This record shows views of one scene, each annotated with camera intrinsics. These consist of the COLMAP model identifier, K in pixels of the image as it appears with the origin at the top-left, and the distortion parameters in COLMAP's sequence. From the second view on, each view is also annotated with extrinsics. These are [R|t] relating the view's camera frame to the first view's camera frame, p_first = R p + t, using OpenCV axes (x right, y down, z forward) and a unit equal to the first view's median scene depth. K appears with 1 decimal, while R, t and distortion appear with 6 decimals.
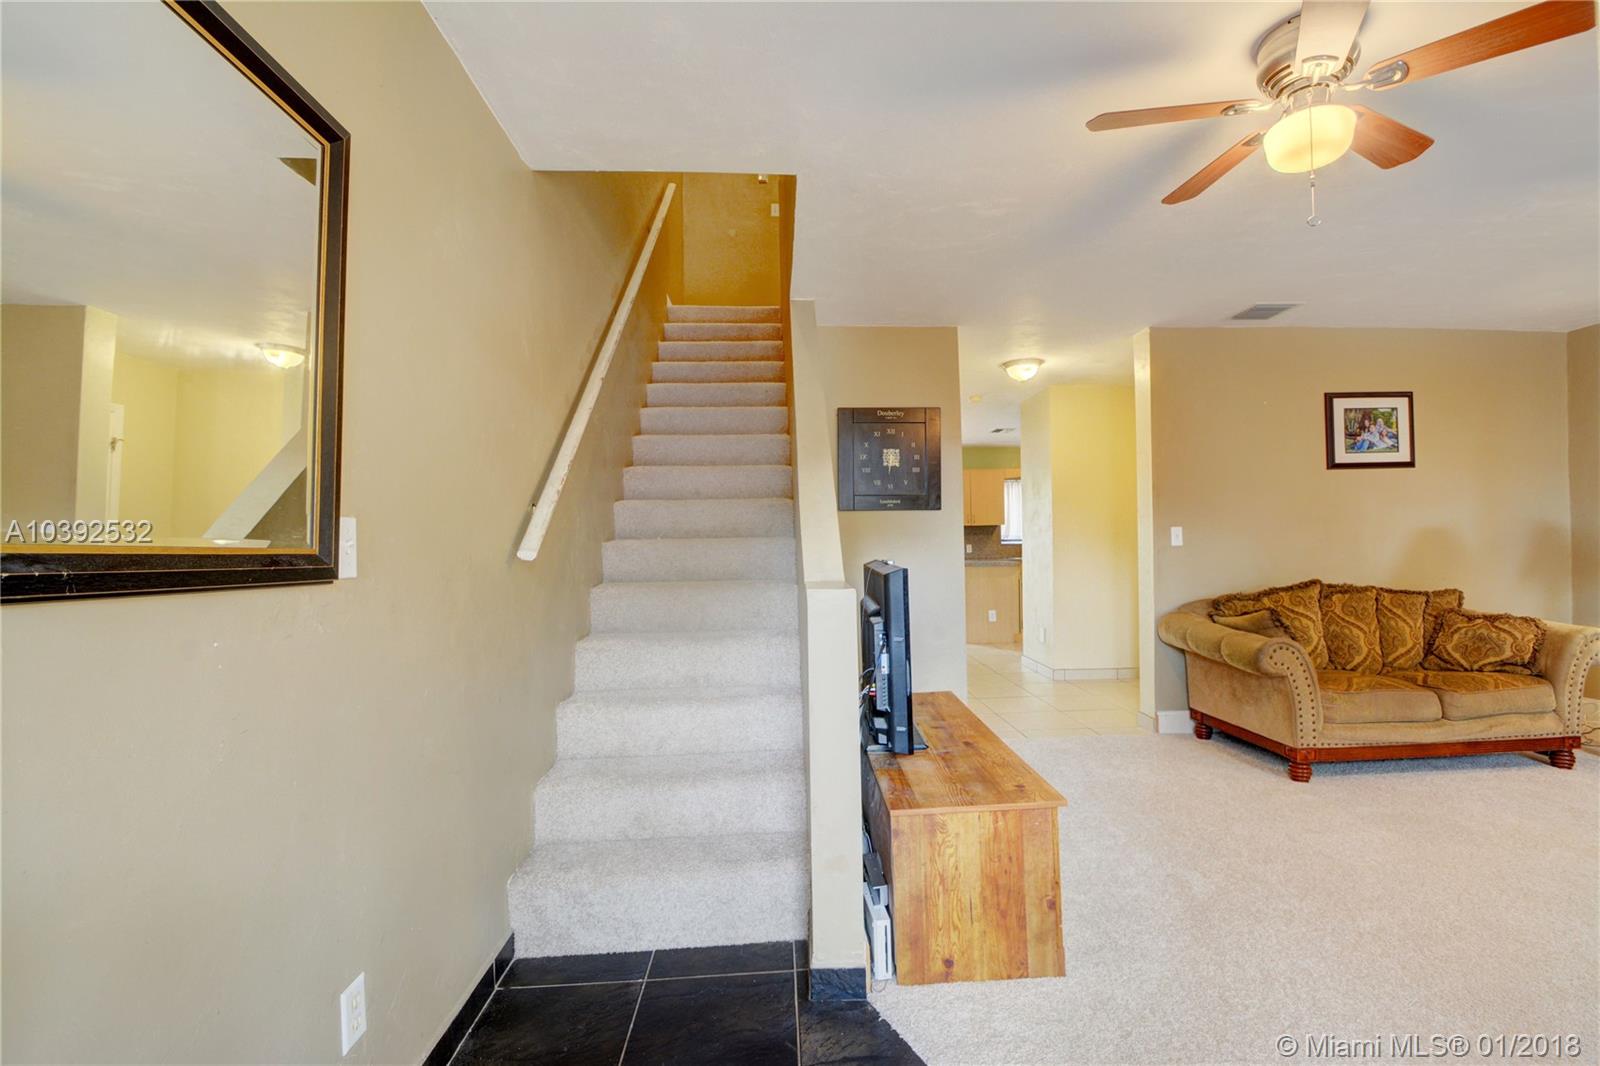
lens RADIAL K [[688.4, 0, 807.3], [0, 688.4, 524.7], [0, 0, 1]] dist [0.001120, -0.009634]
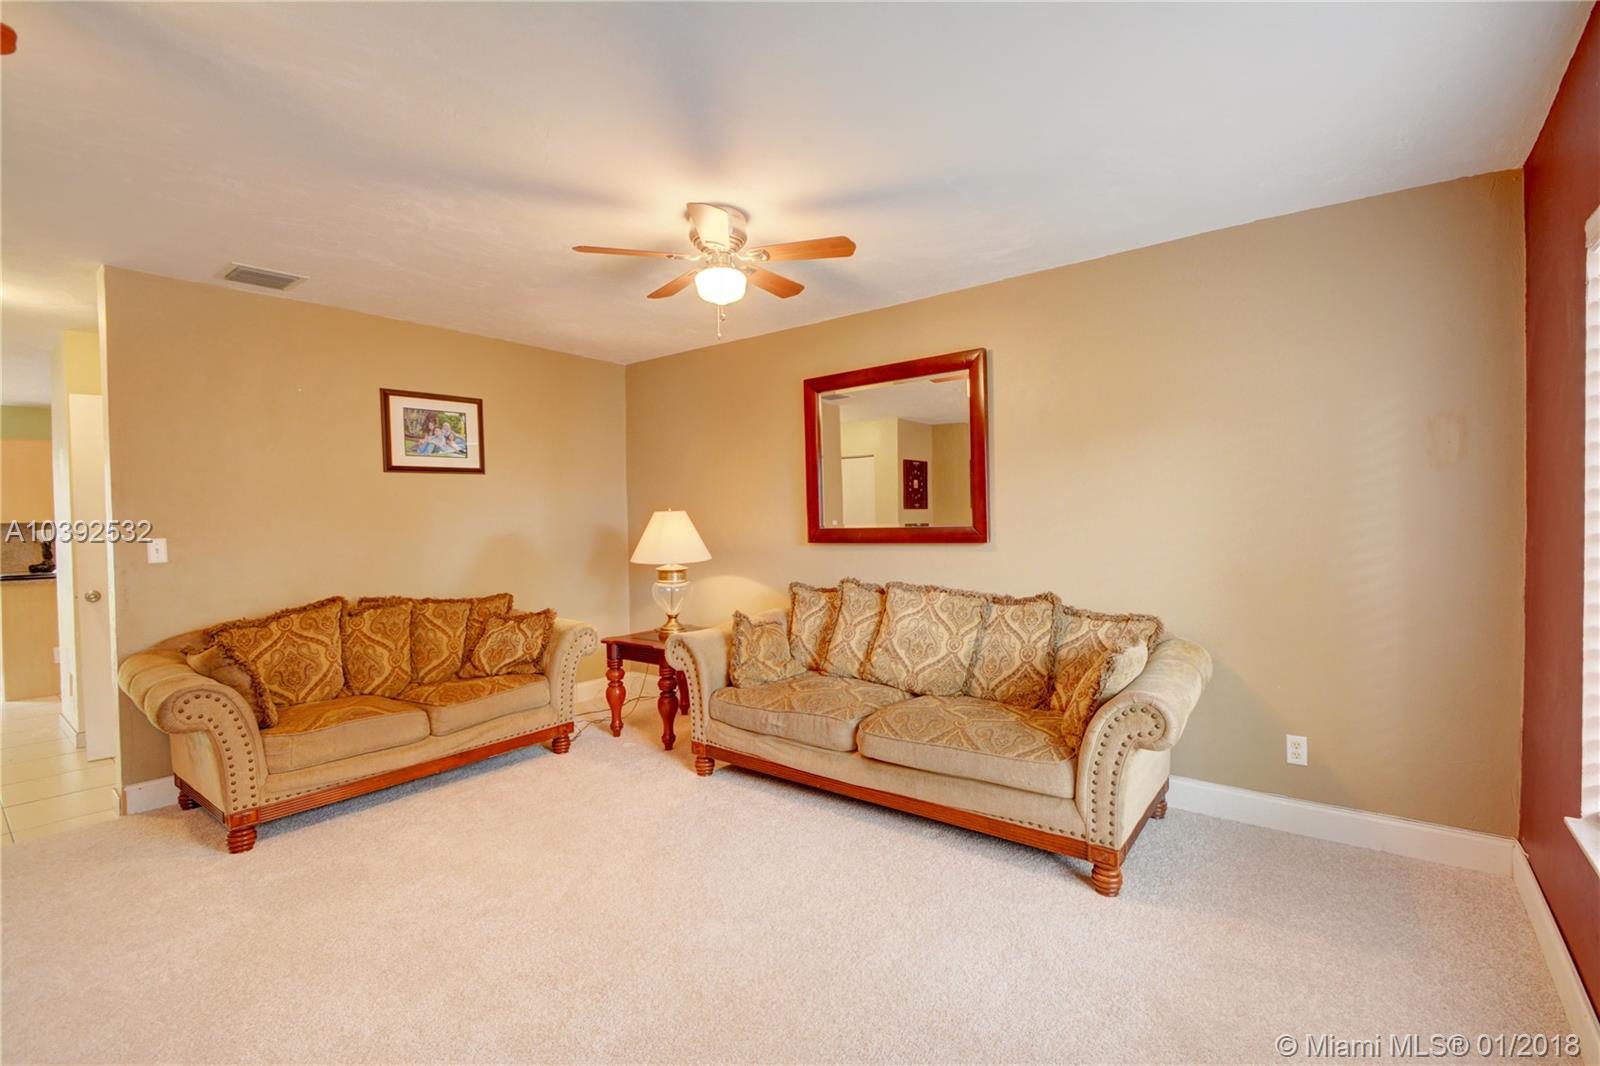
lens RADIAL K [[688.4, 0, 807.3], [0, 688.4, 524.7], [0, 0, 1]] dist [0.001120, -0.009634]
pose [[0.669018, -0.007902, 0.743204, 0.487869], [-0.007405, 0.999823, 0.017296, -0.032584], [-0.743209, -0.017075, 0.668841, -0.042030]]
